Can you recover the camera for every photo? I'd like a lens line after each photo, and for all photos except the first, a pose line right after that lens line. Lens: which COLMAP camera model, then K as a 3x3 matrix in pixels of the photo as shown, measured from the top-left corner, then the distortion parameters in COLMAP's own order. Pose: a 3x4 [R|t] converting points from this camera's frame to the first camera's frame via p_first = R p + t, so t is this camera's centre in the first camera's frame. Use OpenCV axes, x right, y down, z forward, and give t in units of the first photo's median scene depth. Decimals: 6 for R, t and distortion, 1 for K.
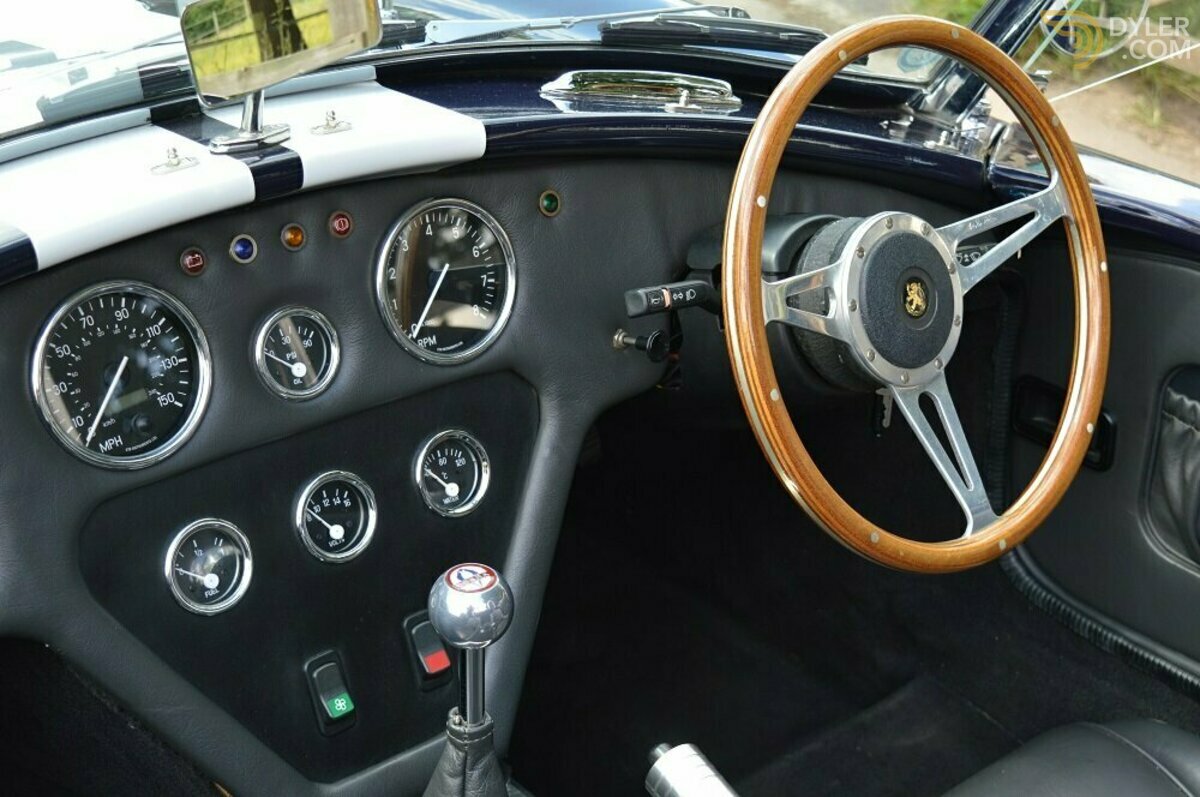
lens RADIAL K [[1796.1, 0, 600.0], [0, 1796.1, 398.5], [0, 0, 1]] dist [0.043235, 0.025836]
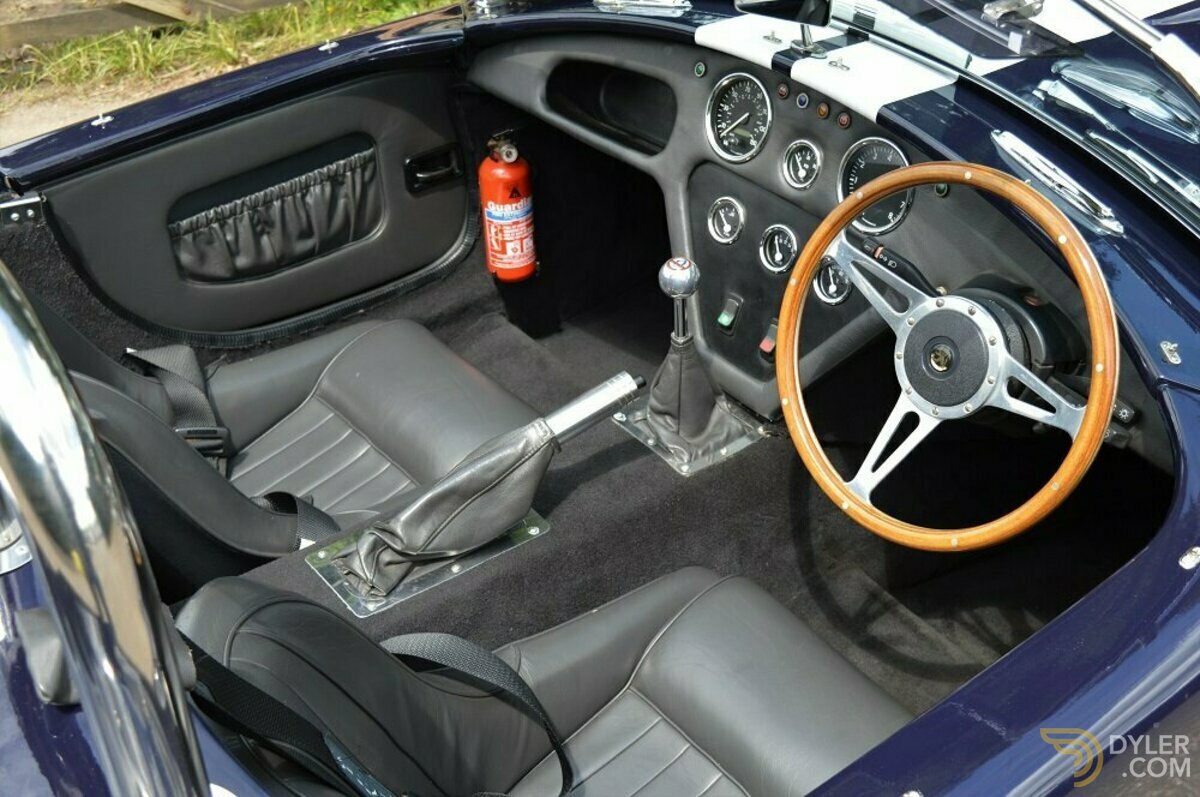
lens RADIAL K [[1469.2, 0, 600.0], [0, 1469.2, 398.5], [0, 0, 1]] dist [-0.049787, -0.013739]
pose [[-0.059090, 0.568849, -0.820317, 1.309224], [-0.426913, 0.728414, 0.535871, -0.608888], [0.902360, 0.381869, 0.199807, 0.596510]]
